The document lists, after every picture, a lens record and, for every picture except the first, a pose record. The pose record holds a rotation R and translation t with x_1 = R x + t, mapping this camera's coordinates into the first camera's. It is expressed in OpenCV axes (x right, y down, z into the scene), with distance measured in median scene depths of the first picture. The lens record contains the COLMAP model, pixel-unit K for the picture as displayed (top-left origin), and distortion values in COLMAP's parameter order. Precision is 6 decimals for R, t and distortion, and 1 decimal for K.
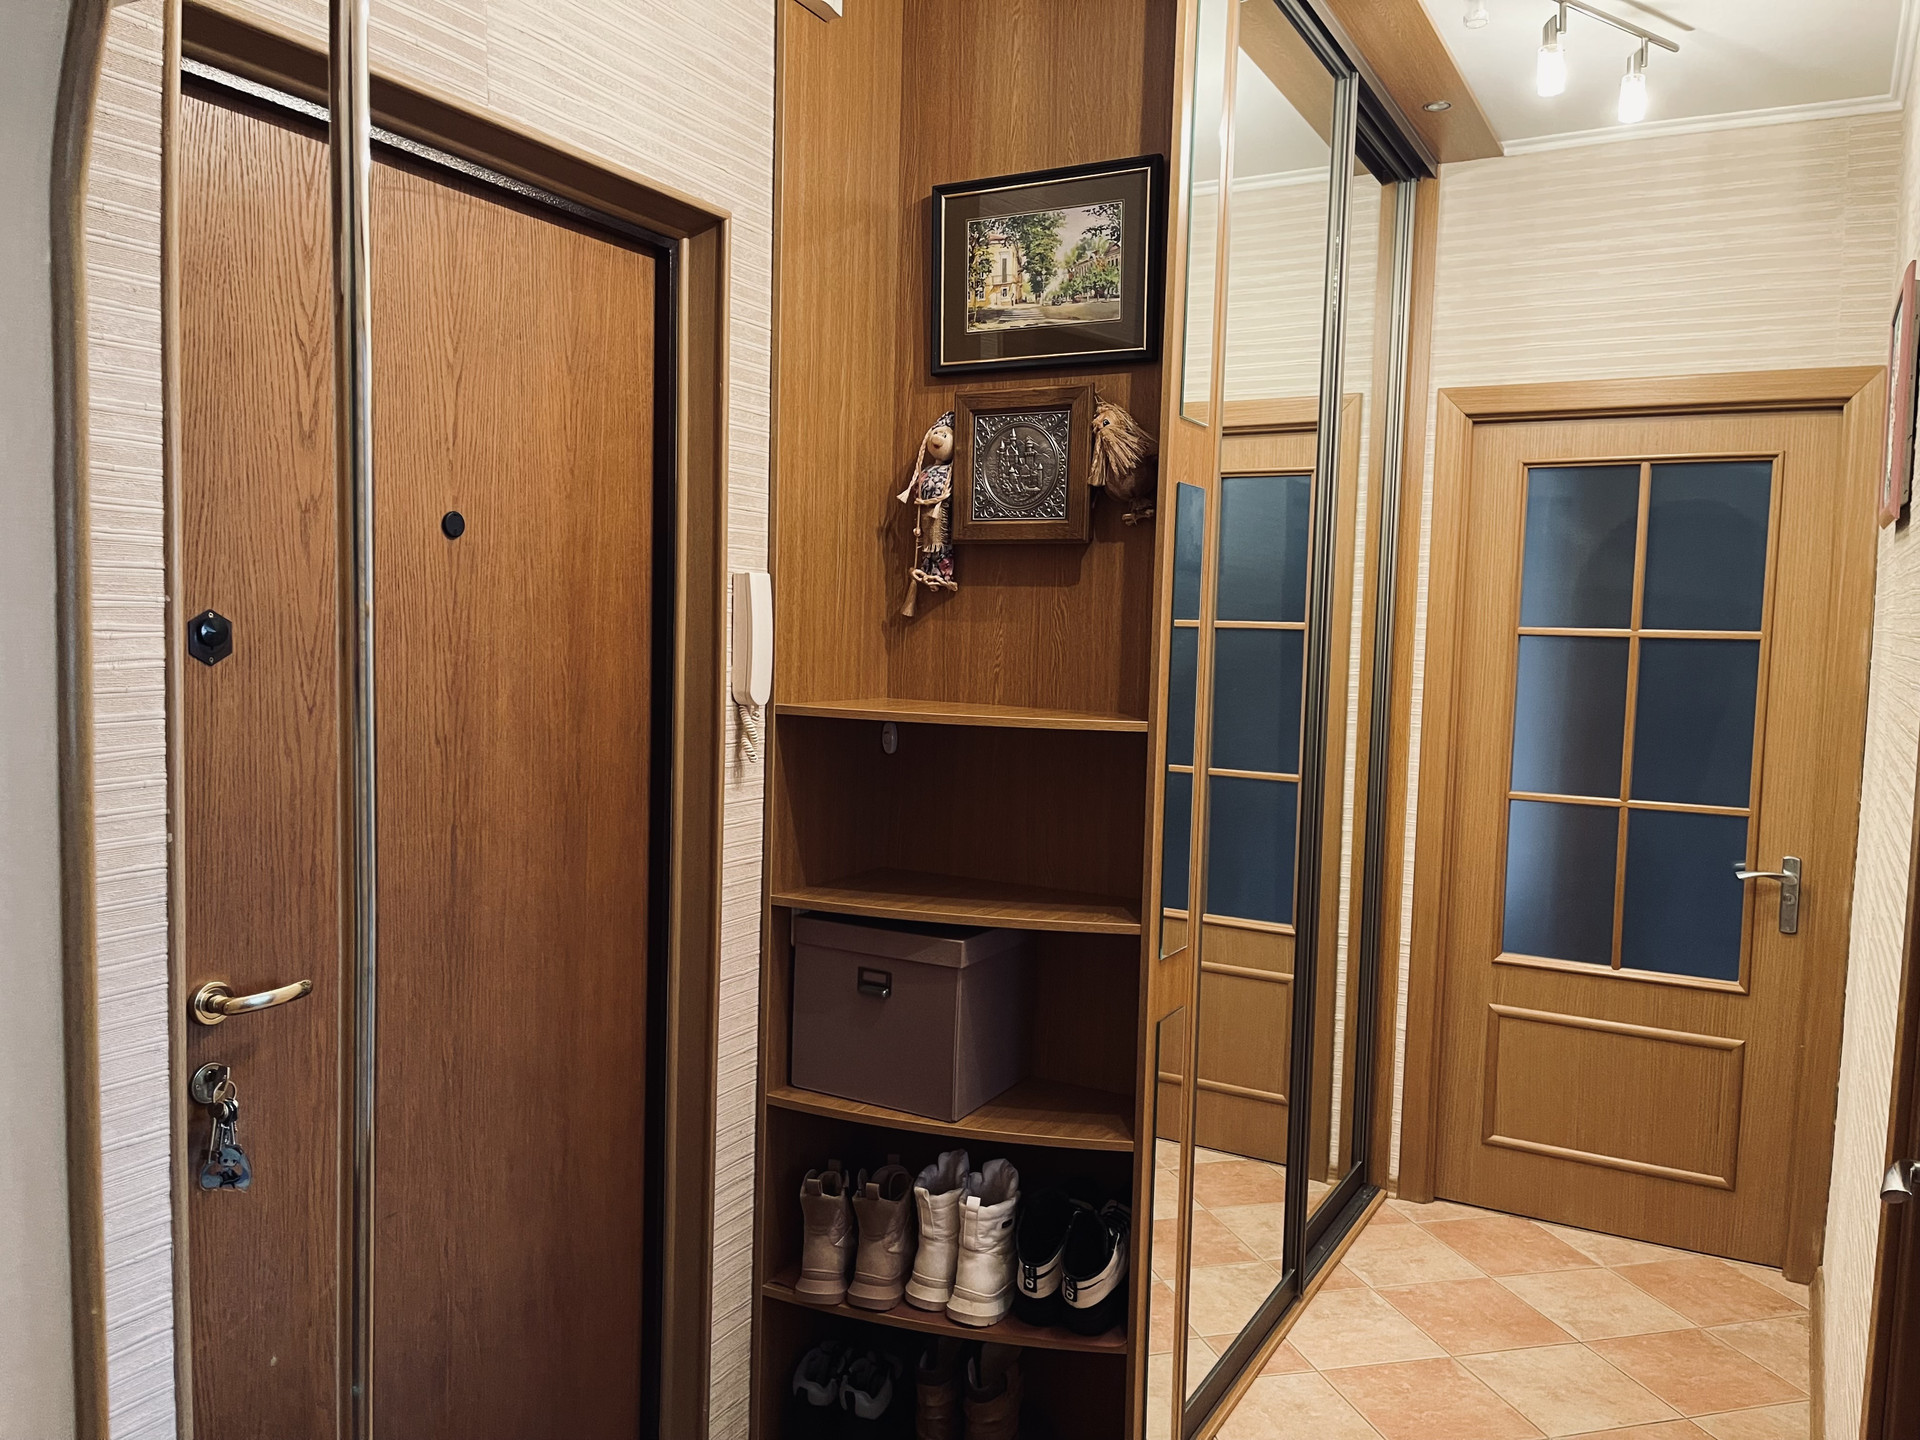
lens RADIAL K [[1453.5, 0, 963.7], [0, 1453.5, 727.4], [0, 0, 1]] dist [0.069771, -0.091030]
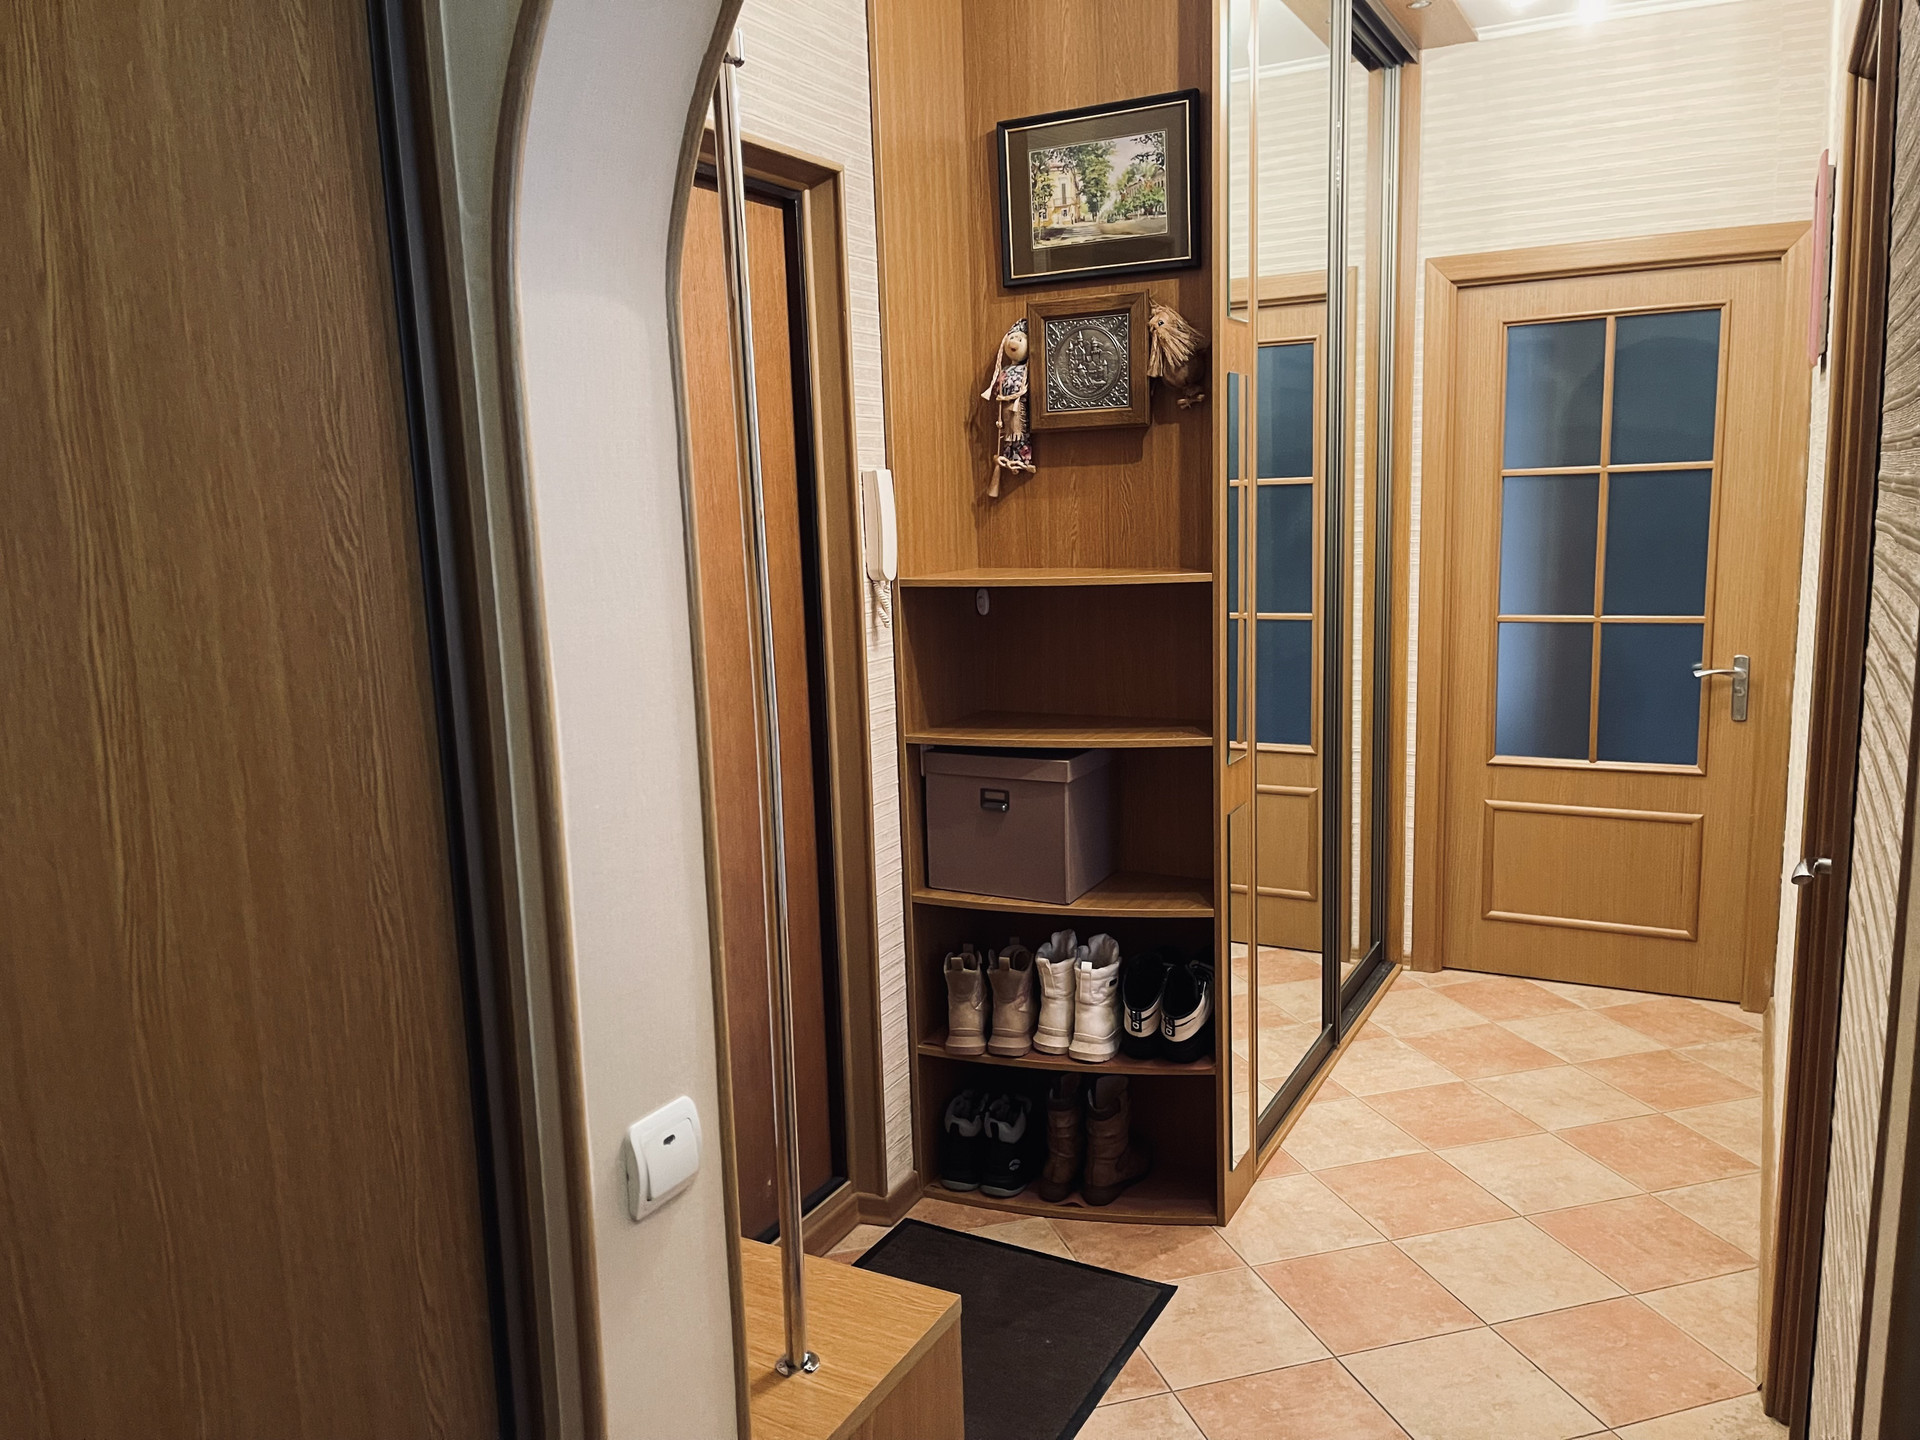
lens RADIAL K [[1453.5, 0, 963.7], [0, 1453.5, 727.4], [0, 0, 1]] dist [0.069771, -0.091030]
pose [[0.997964, -0.062676, 0.011834, -0.081734], [0.061337, 0.993917, 0.091472, 0.000326], [-0.017495, -0.090560, 0.995737, -0.181716]]
